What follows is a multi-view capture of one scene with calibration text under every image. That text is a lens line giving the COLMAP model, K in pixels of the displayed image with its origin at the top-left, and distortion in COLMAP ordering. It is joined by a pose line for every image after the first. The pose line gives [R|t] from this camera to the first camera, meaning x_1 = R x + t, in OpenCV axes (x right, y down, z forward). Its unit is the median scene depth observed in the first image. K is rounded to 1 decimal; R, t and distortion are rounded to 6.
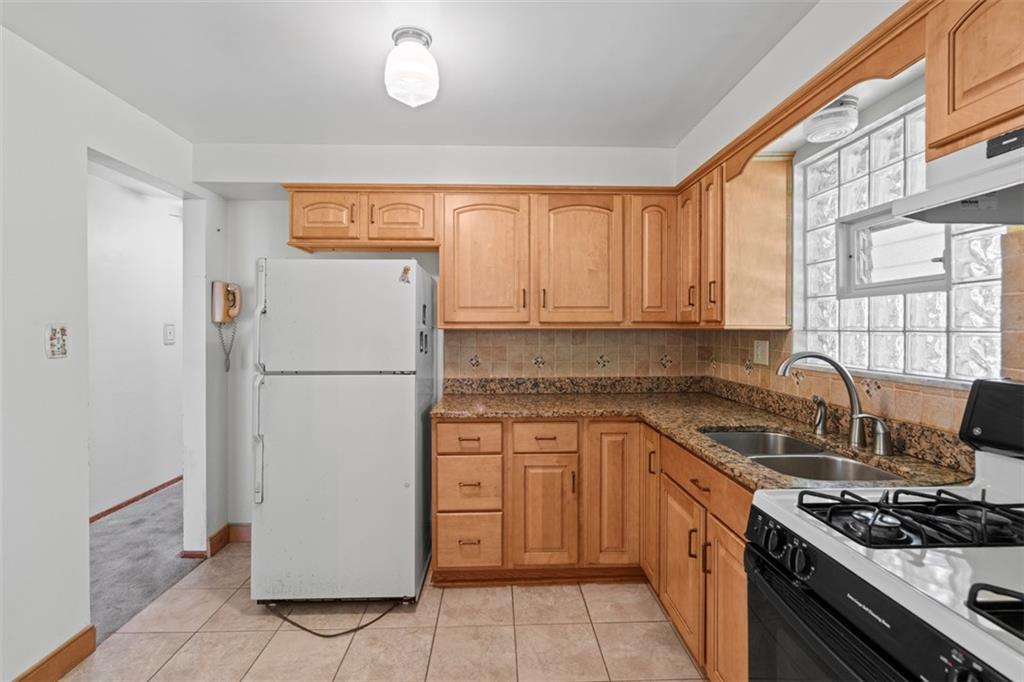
lens RADIAL K [[466.1, 0, 516.7], [0, 466.1, 328.4], [0, 0, 1]] dist [-0.001655, 0.000512]
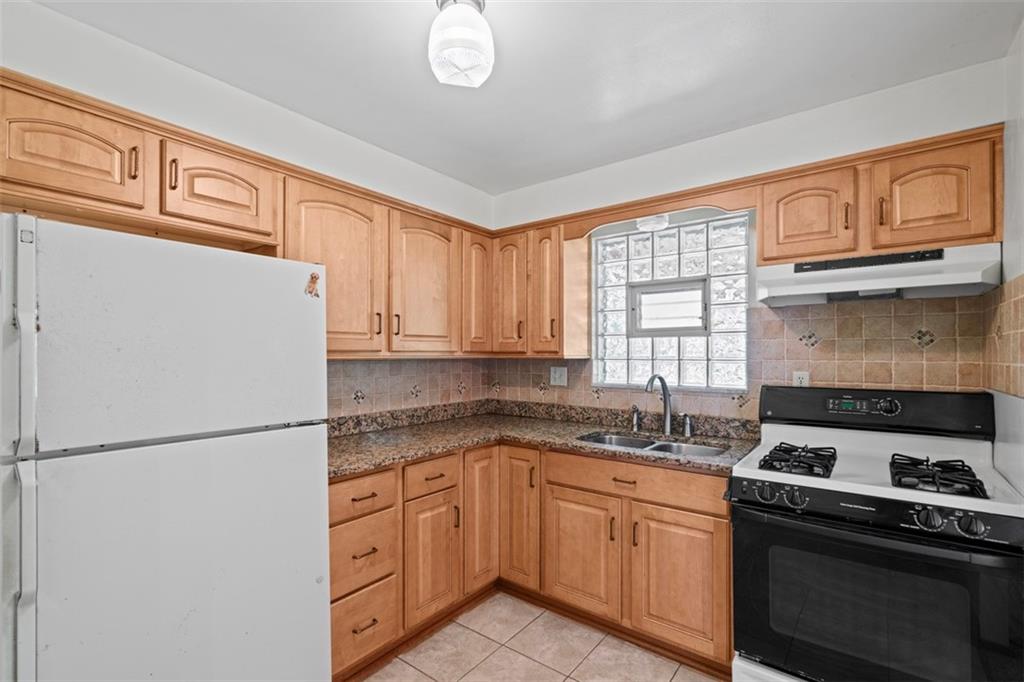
lens RADIAL K [[461.0, 0, 516.2], [0, 461.0, 352.7], [0, 0, 1]] dist [-0.001419, 0.000482]
pose [[0.639383, 0.004004, 0.768878, -0.535089], [-0.000672, 0.999989, -0.004649, -0.007517], [-0.768888, 0.002456, 0.639378, 0.286386]]
